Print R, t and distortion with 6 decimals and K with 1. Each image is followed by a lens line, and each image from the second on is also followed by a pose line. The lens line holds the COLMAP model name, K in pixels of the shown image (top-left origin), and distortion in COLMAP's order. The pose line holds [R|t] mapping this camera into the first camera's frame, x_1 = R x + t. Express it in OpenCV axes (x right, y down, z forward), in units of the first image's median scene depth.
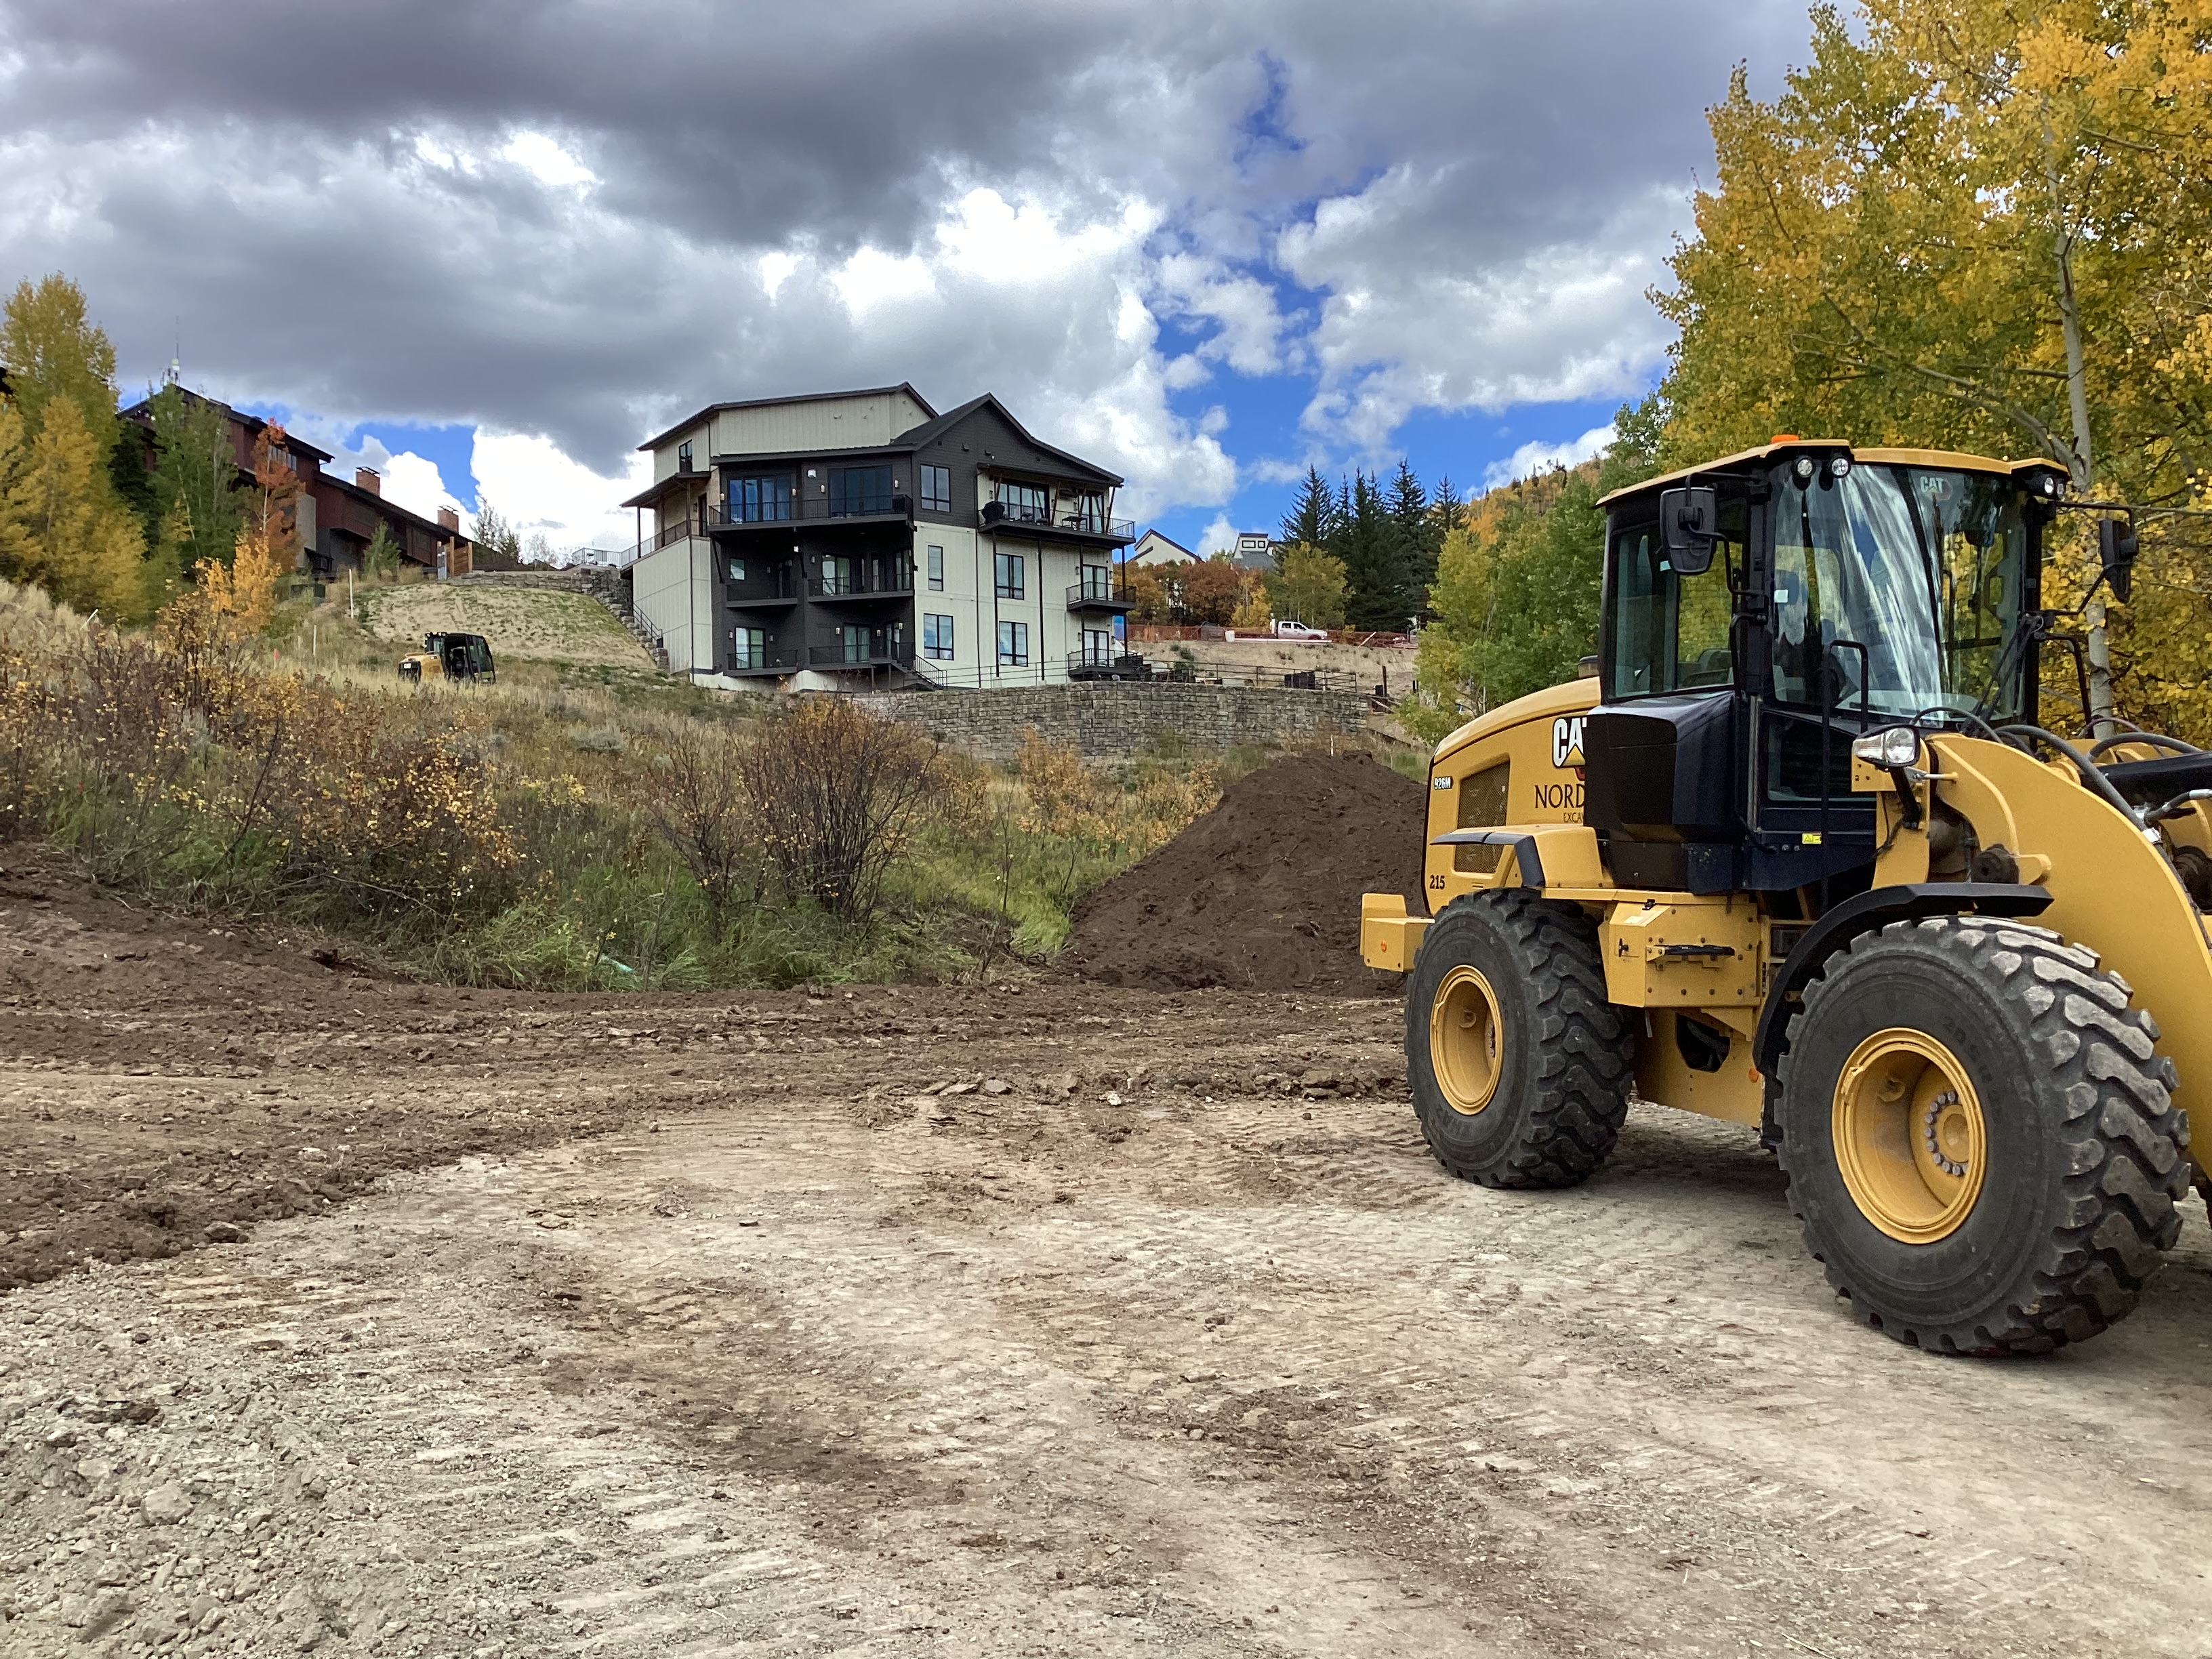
lens RADIAL K [[2001.9, 0, 1111.3], [0, 2001.9, 812.9], [0, 0, 1]] dist [0.070492, -0.018536]
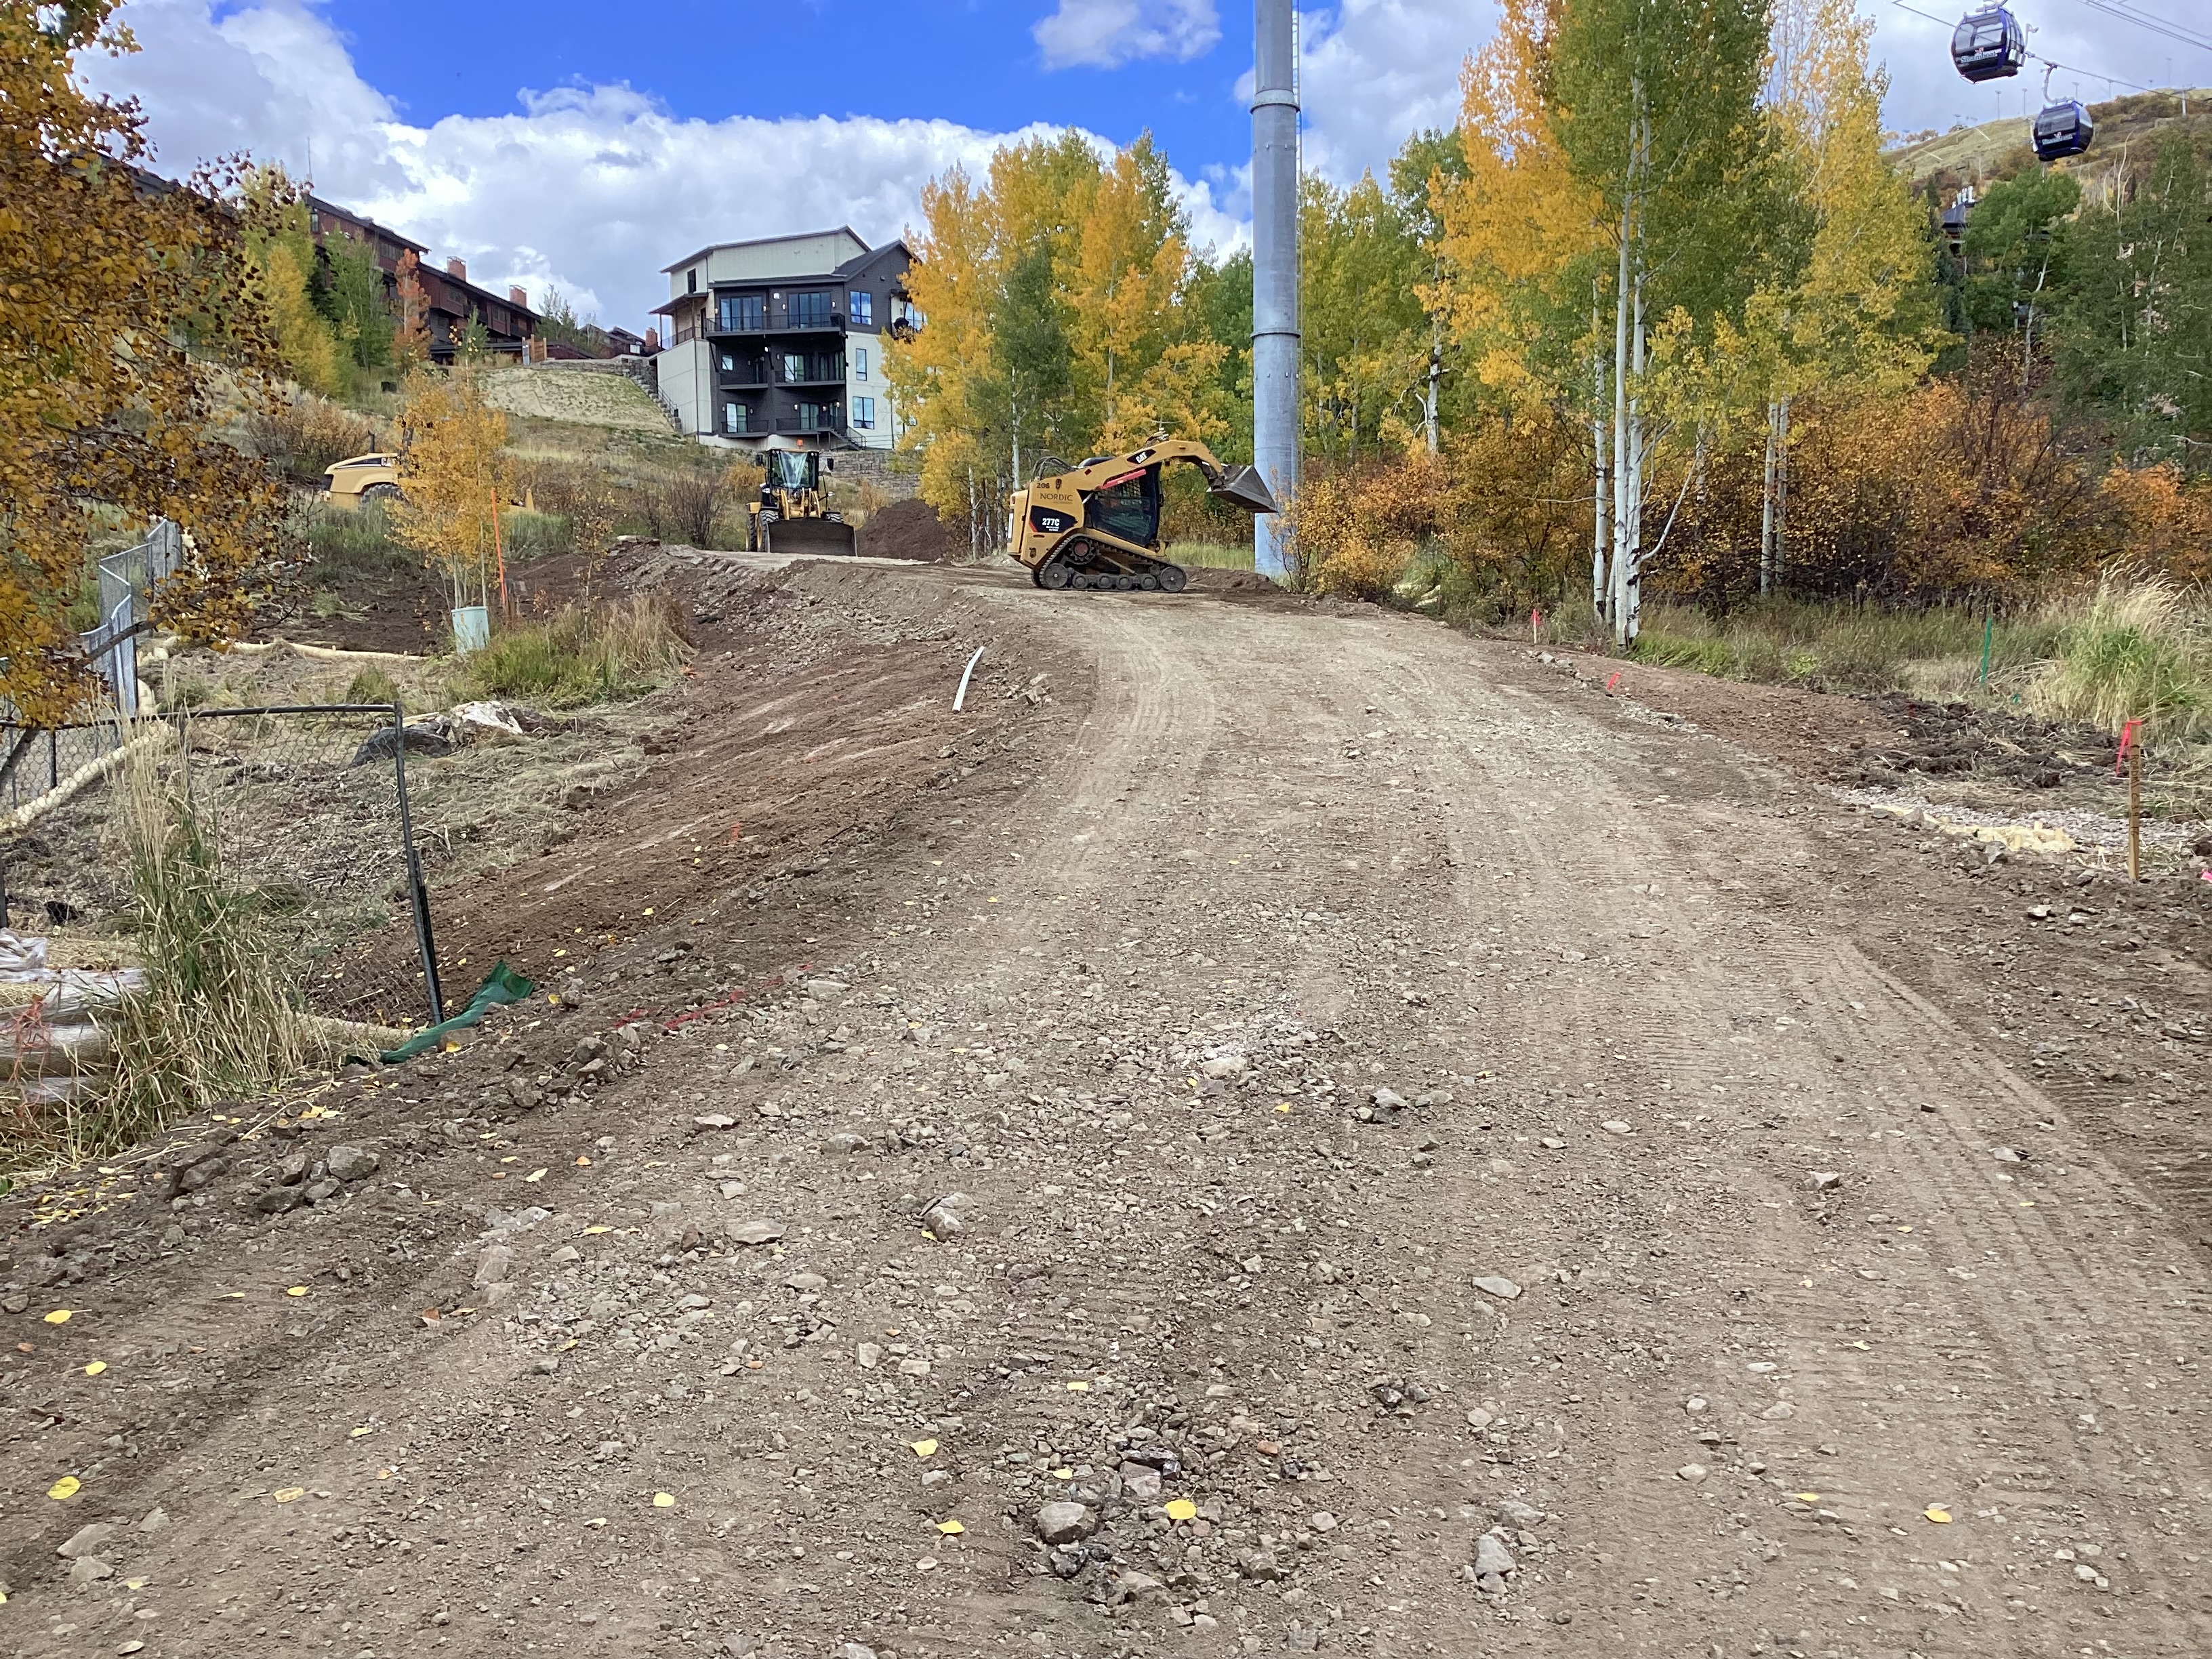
lens RADIAL K [[2001.9, 0, 1108.7], [0, 2001.9, 840.5], [0, 0, 1]] dist [0.070492, -0.018536]
pose [[0.999463, 0.018201, -0.027266, 0.136433], [-0.014235, 0.990163, 0.139194, 0.014766], [0.029531, -0.138731, 0.989890, -0.487220]]
